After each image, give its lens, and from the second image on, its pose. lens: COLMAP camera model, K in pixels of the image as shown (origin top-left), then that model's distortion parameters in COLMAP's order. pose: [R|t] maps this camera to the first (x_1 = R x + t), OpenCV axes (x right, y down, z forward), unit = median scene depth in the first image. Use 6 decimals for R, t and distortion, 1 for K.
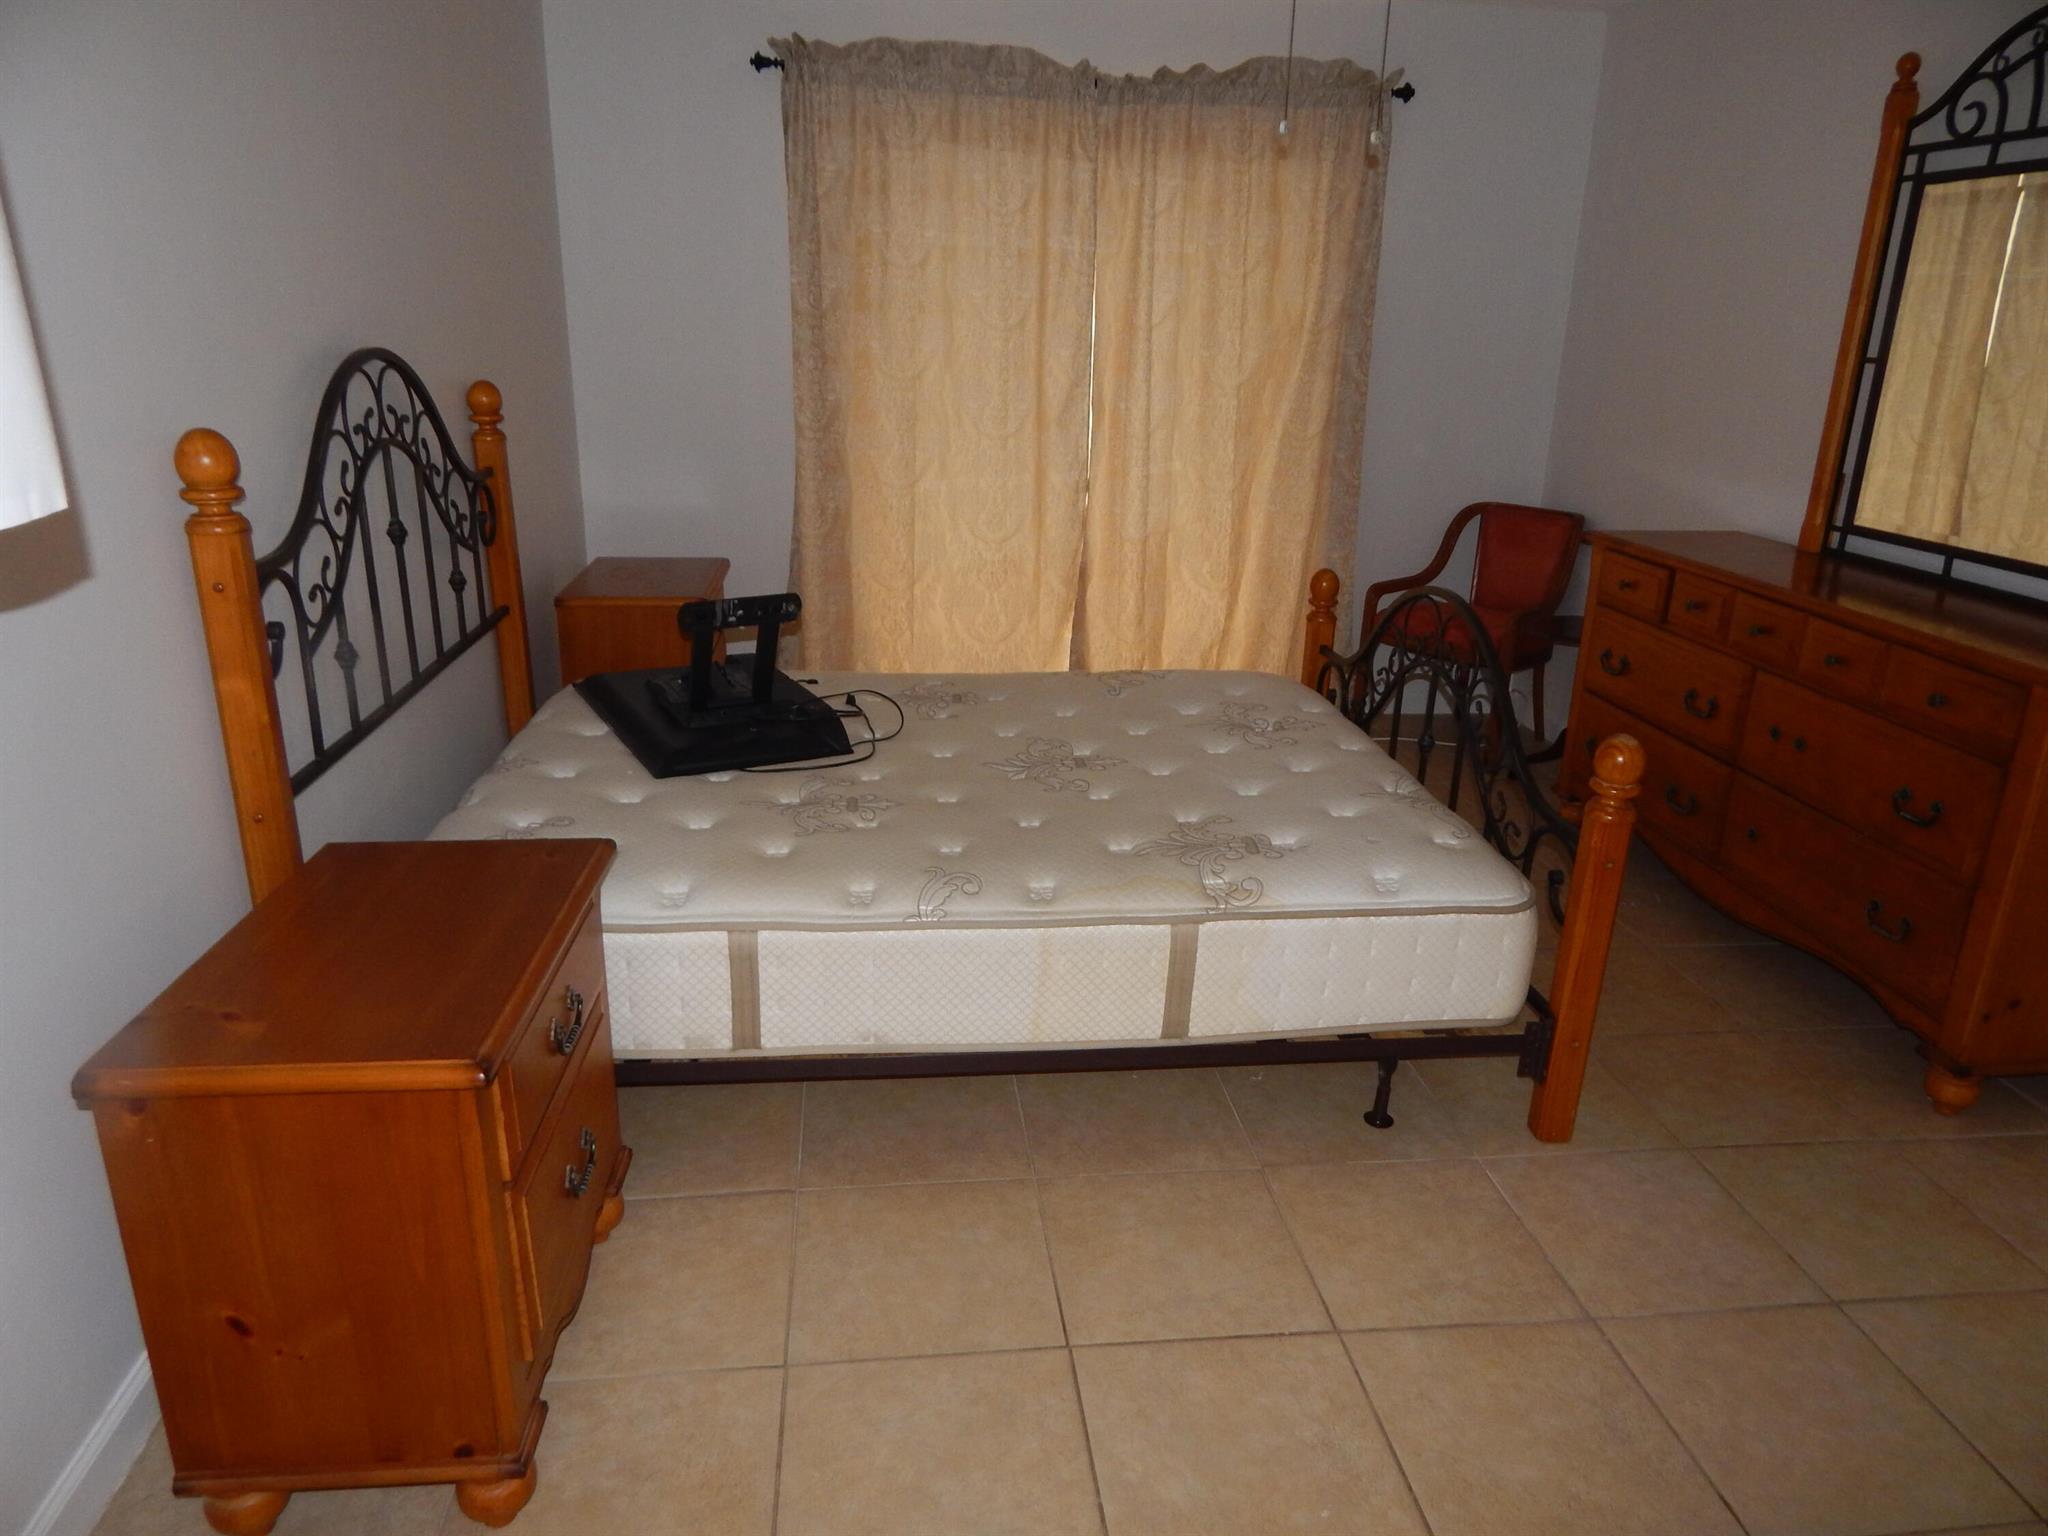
lens RADIAL K [[1370.5, 0, 1024.0], [0, 1370.5, 768.0], [0, 0, 1]] dist [-0.002824, 0.001943]
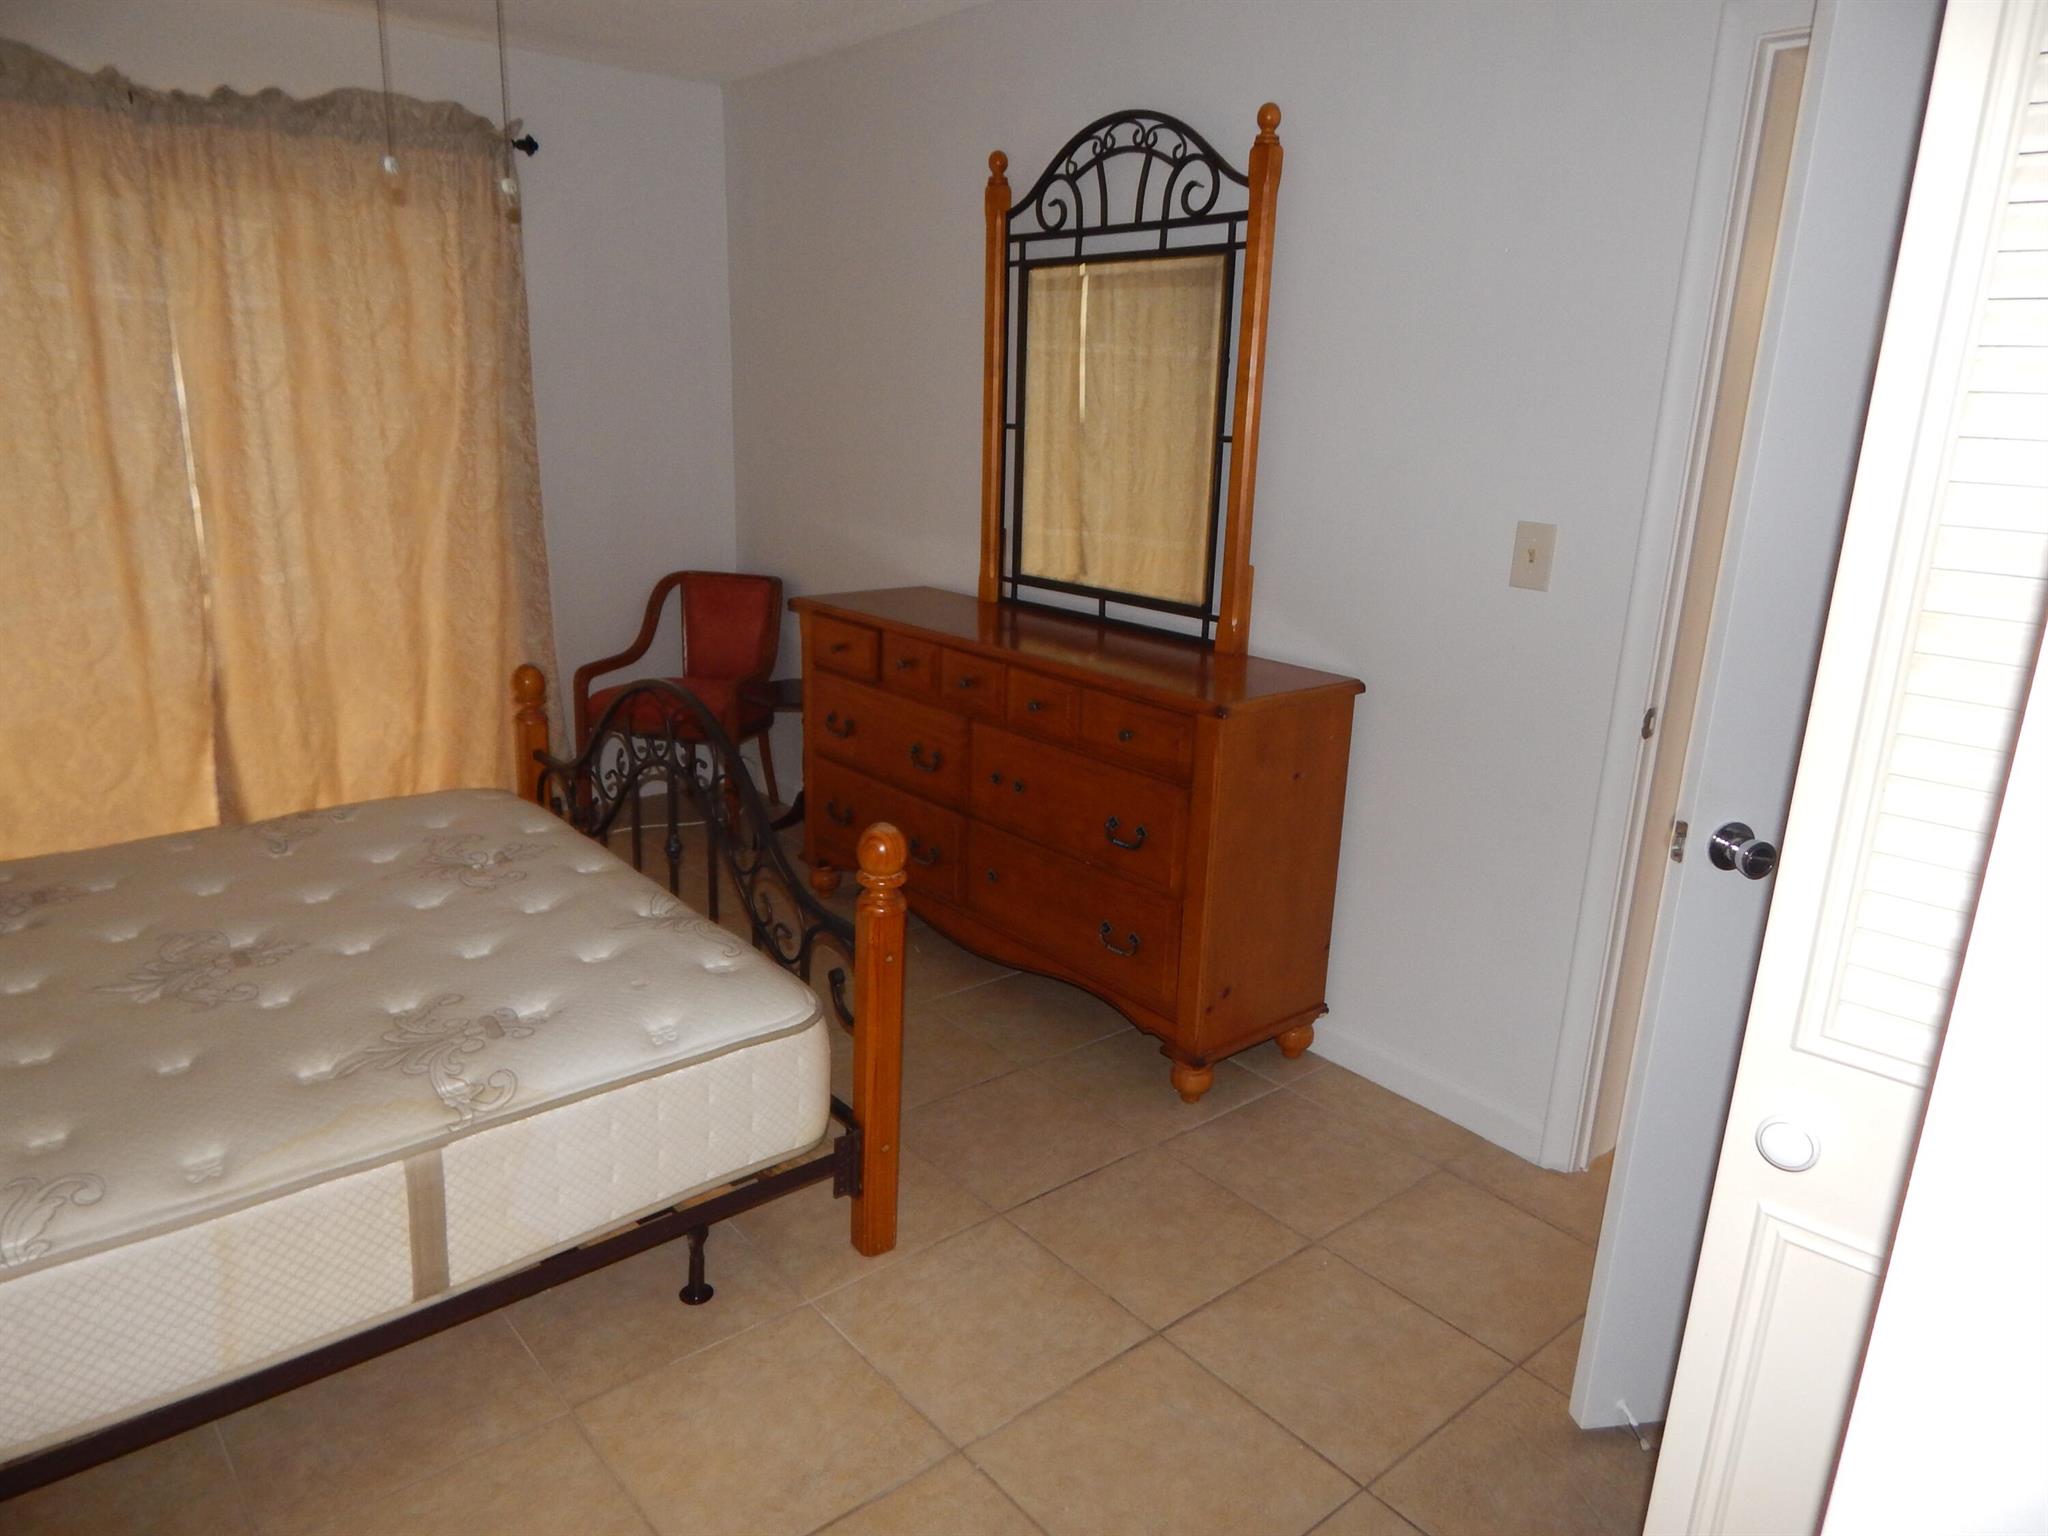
lens RADIAL K [[1351.9, 0, 1033.8], [0, 1351.9, 754.0], [0, 0, 1]] dist [-0.000028, -0.003707]
pose [[0.833884, -0.142582, 0.533205, 0.022296], [0.166130, 0.986096, 0.003875, -0.043166], [-0.526344, 0.085350, 0.845977, 0.105344]]
